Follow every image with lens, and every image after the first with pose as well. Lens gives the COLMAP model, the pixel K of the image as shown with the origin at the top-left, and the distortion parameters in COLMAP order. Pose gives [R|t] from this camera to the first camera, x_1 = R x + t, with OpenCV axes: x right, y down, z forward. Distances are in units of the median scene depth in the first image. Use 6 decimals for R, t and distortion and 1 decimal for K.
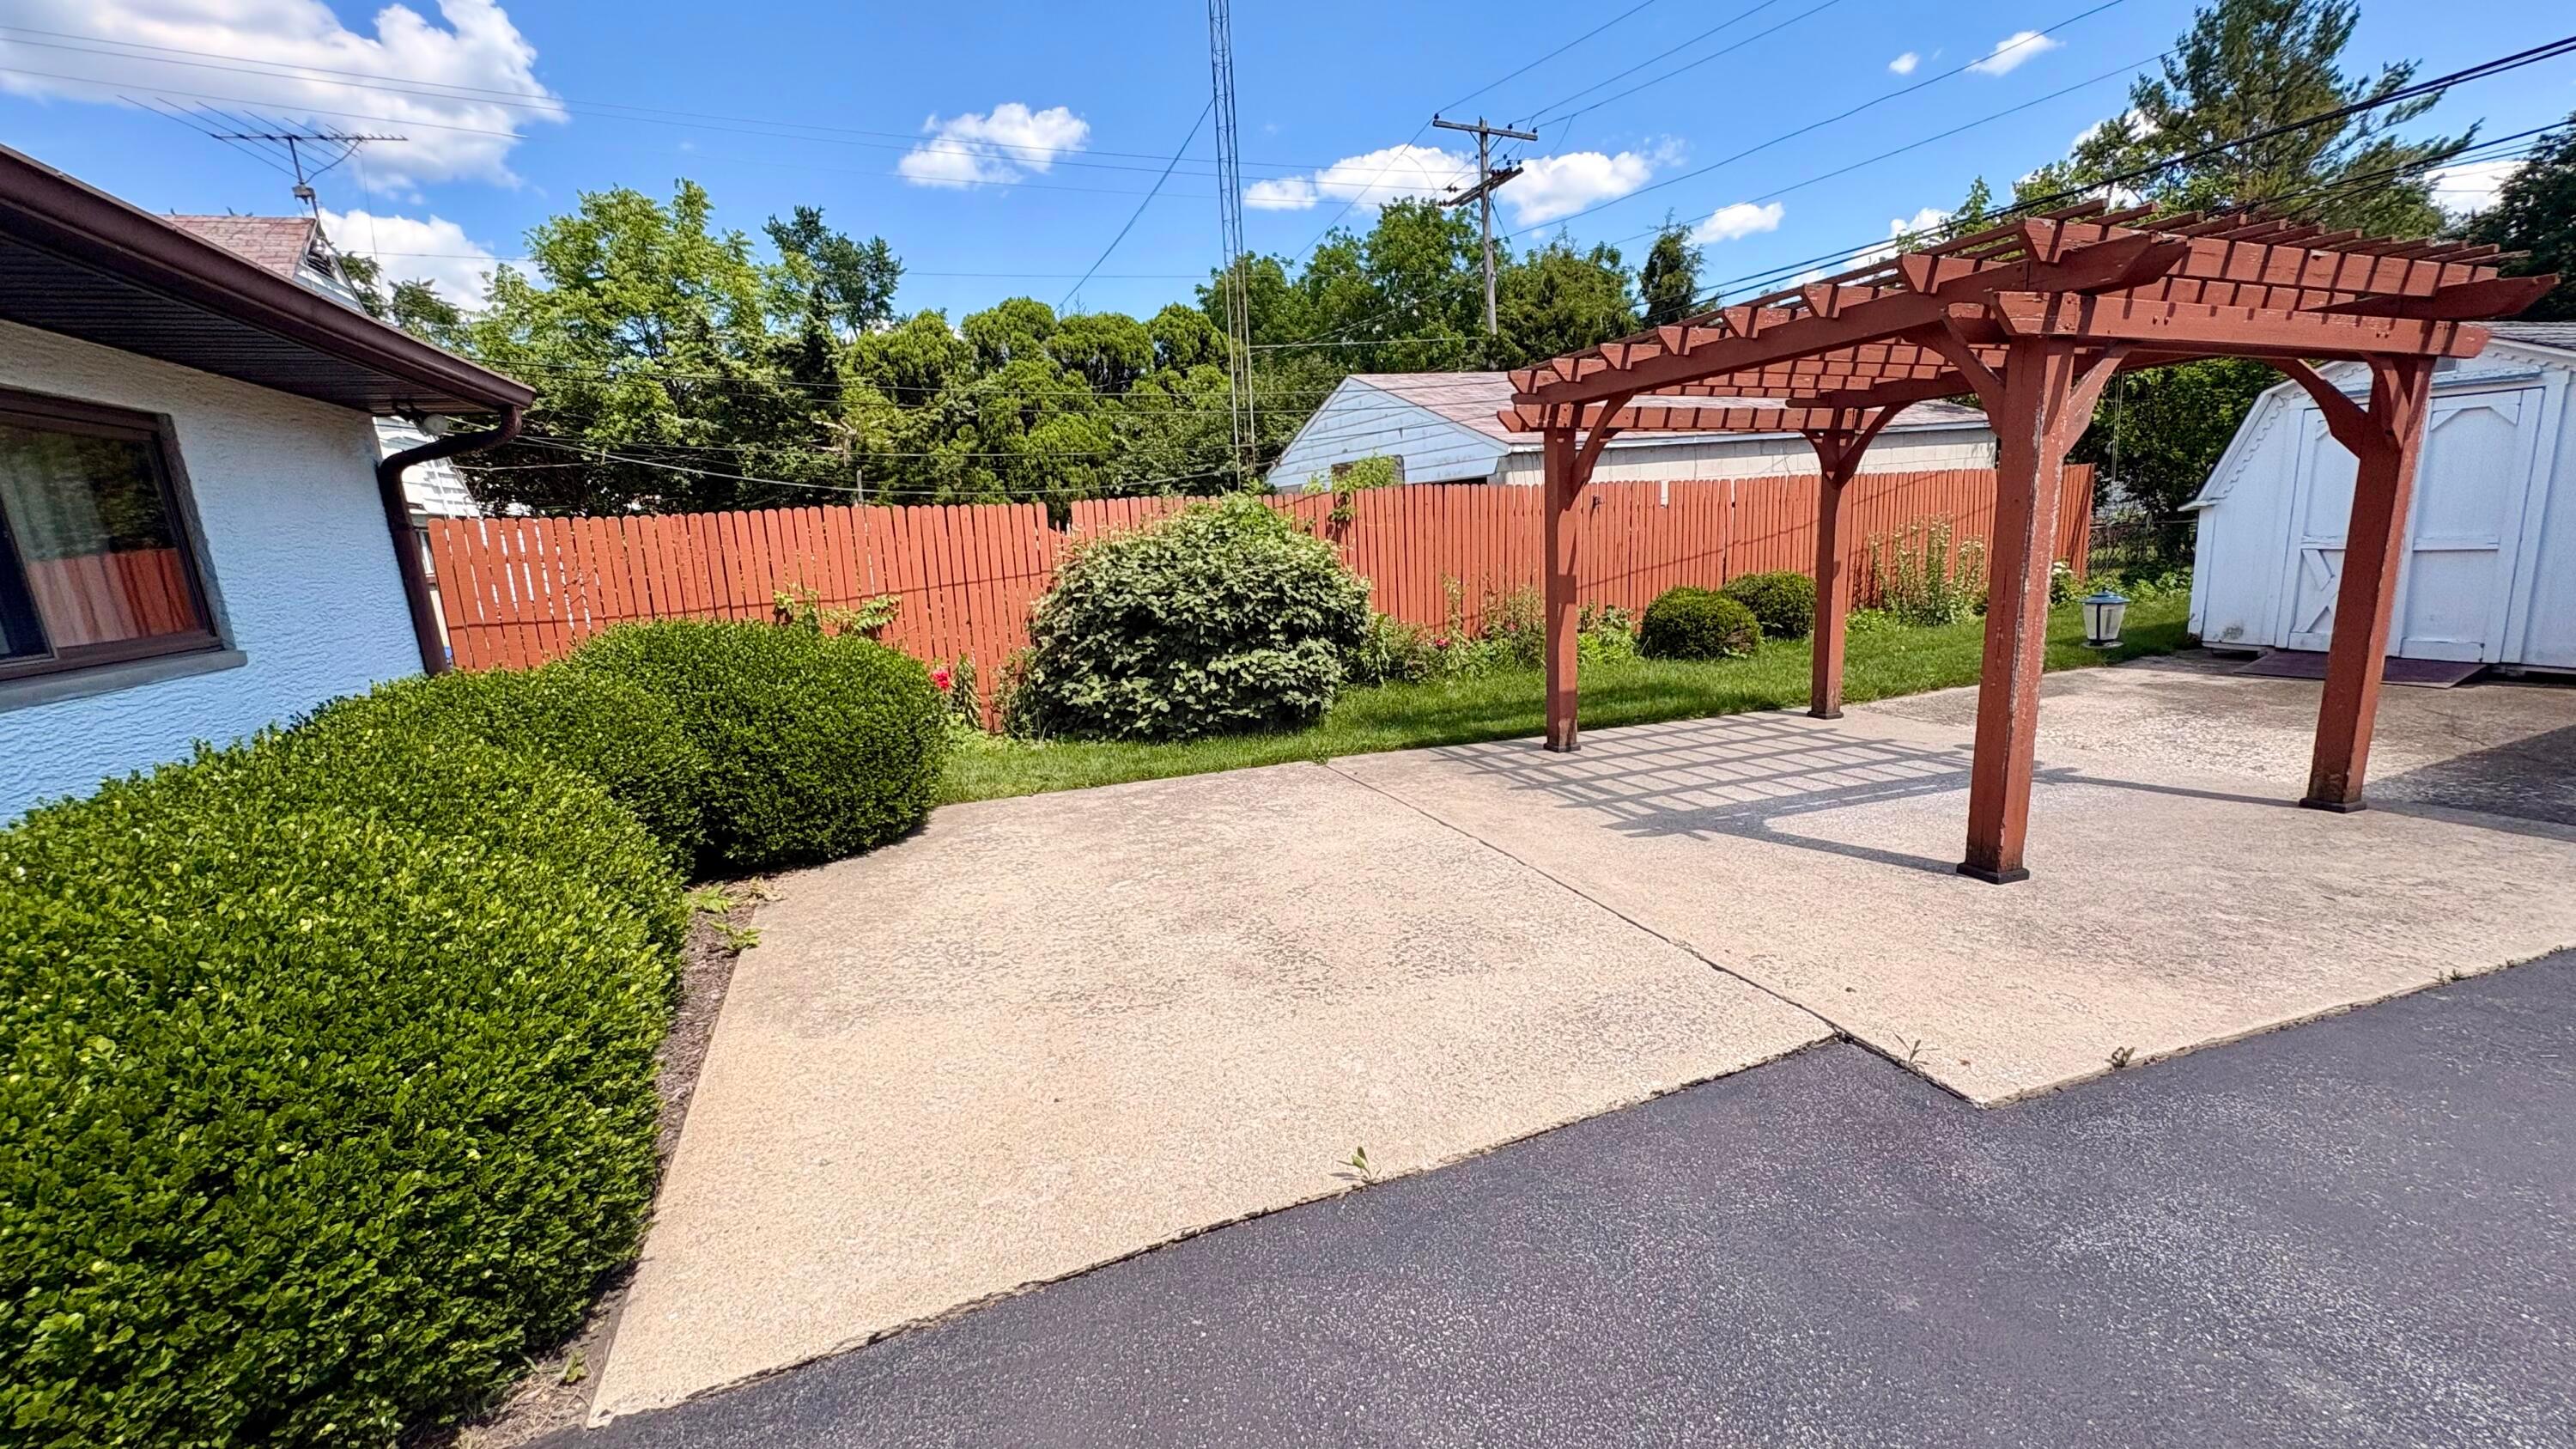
lens RADIAL K [[1027.0, 0, 1288.0], [0, 1027.0, 724.5], [0, 0, 1]] dist [-0.000498, -0.000231]
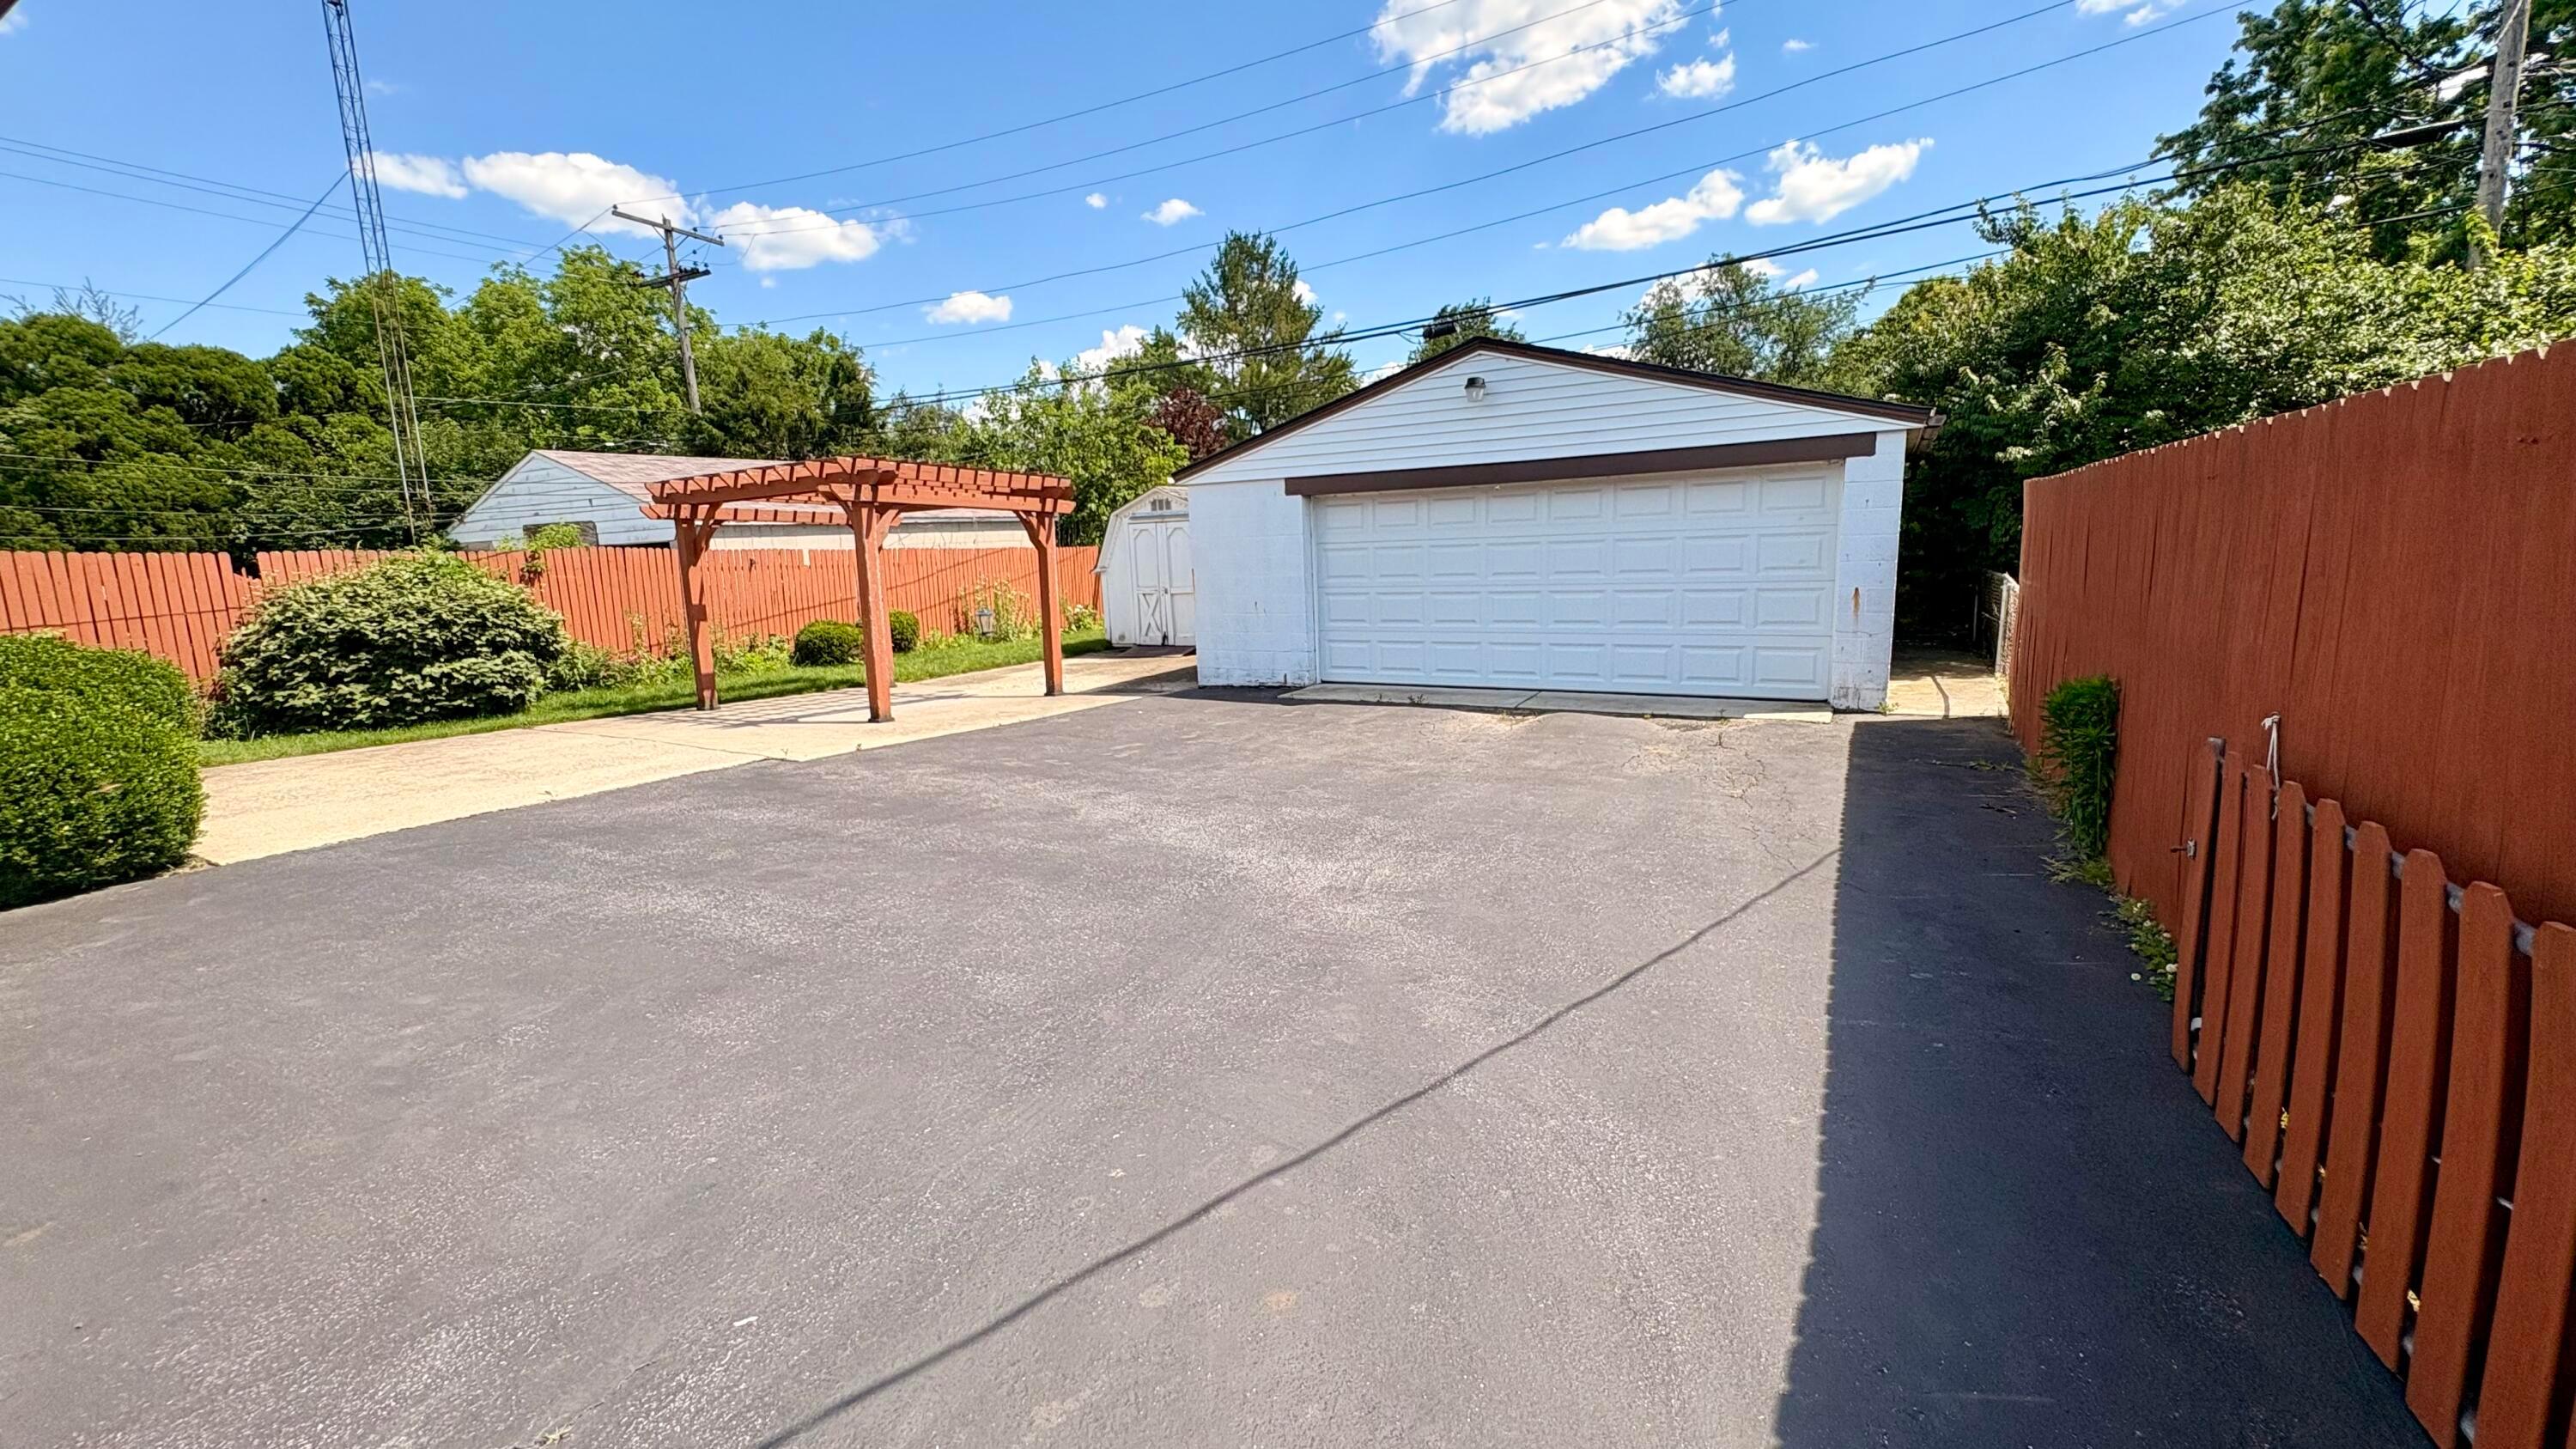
lens RADIAL K [[1027.0, 0, 1288.0], [0, 1027.0, 724.5], [0, 0, 1]] dist [-0.000498, -0.000231]
pose [[0.784718, -0.074543, 0.615355, -0.017754], [0.111378, 0.993542, -0.021675, 0.171734], [-0.609765, 0.085546, 0.787952, -0.795035]]
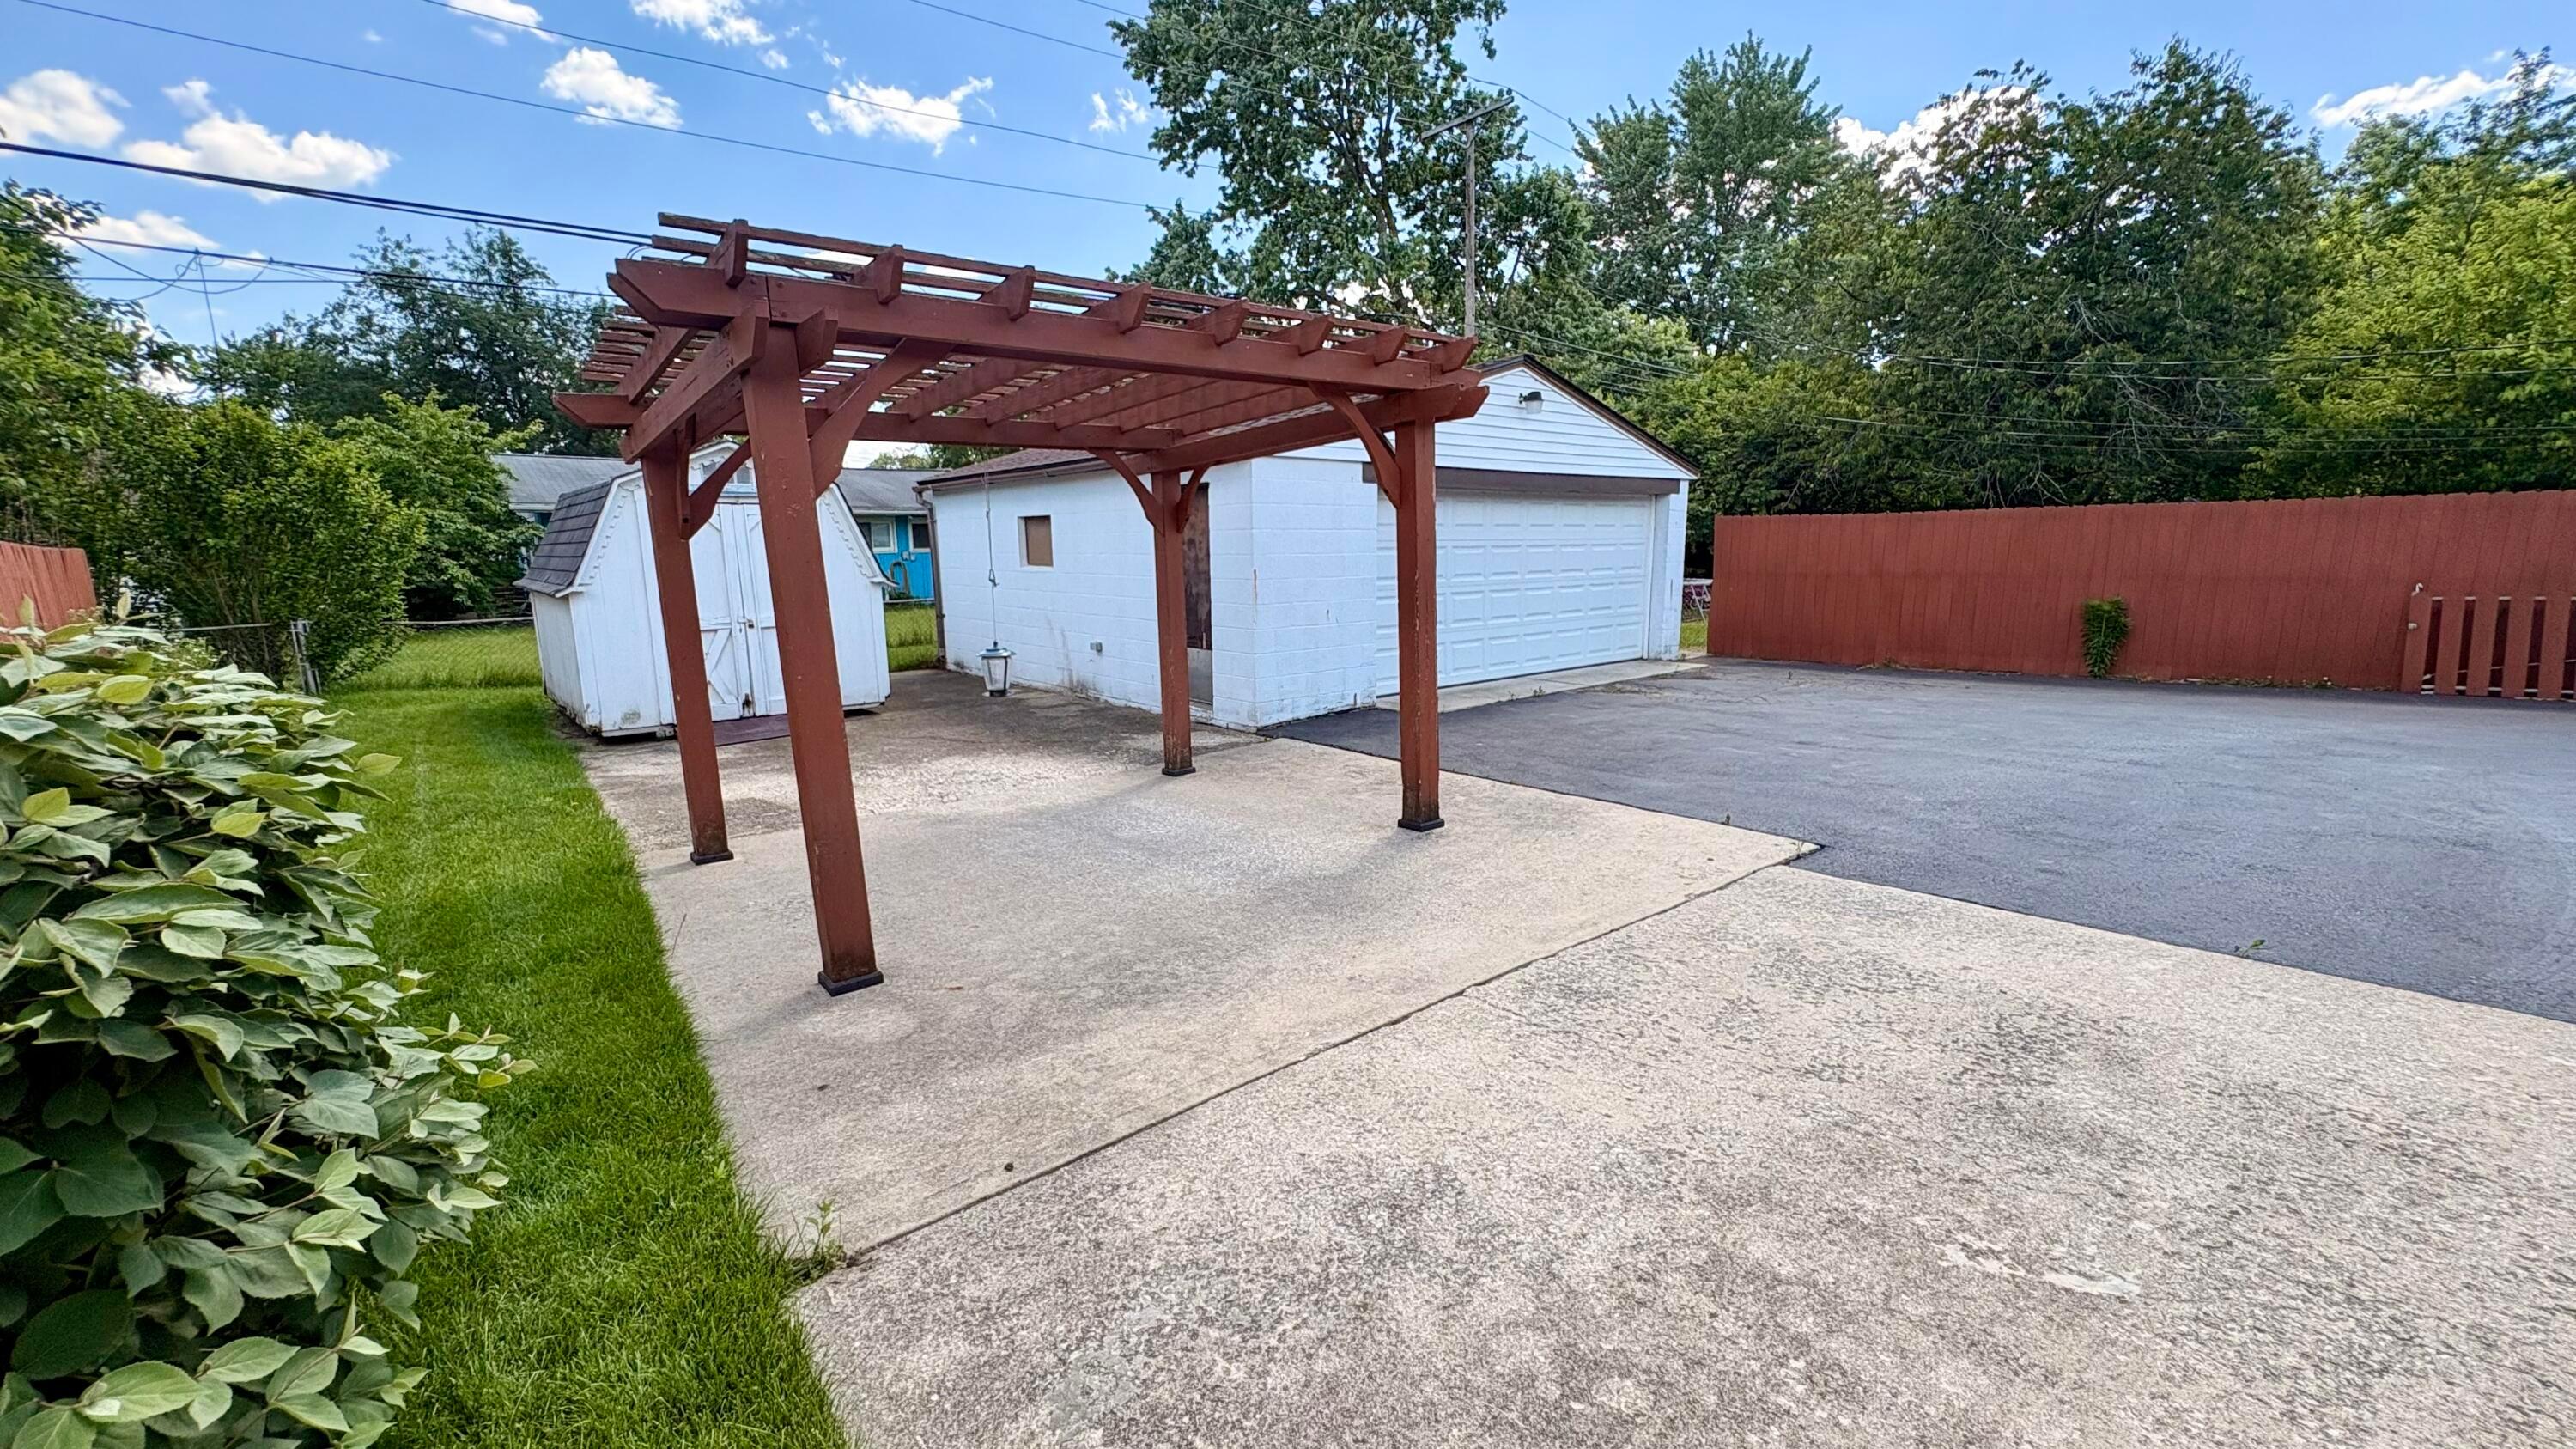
lens RADIAL K [[1027.0, 0, 1288.0], [0, 1027.0, 724.5], [0, 0, 1]] dist [-0.000498, -0.000231]
pose [[-0.310859, -0.092183, 0.945975, -0.269731], [0.225114, 0.959825, 0.167508, -0.130937], [-0.923413, 0.265023, -0.277618, 0.831381]]
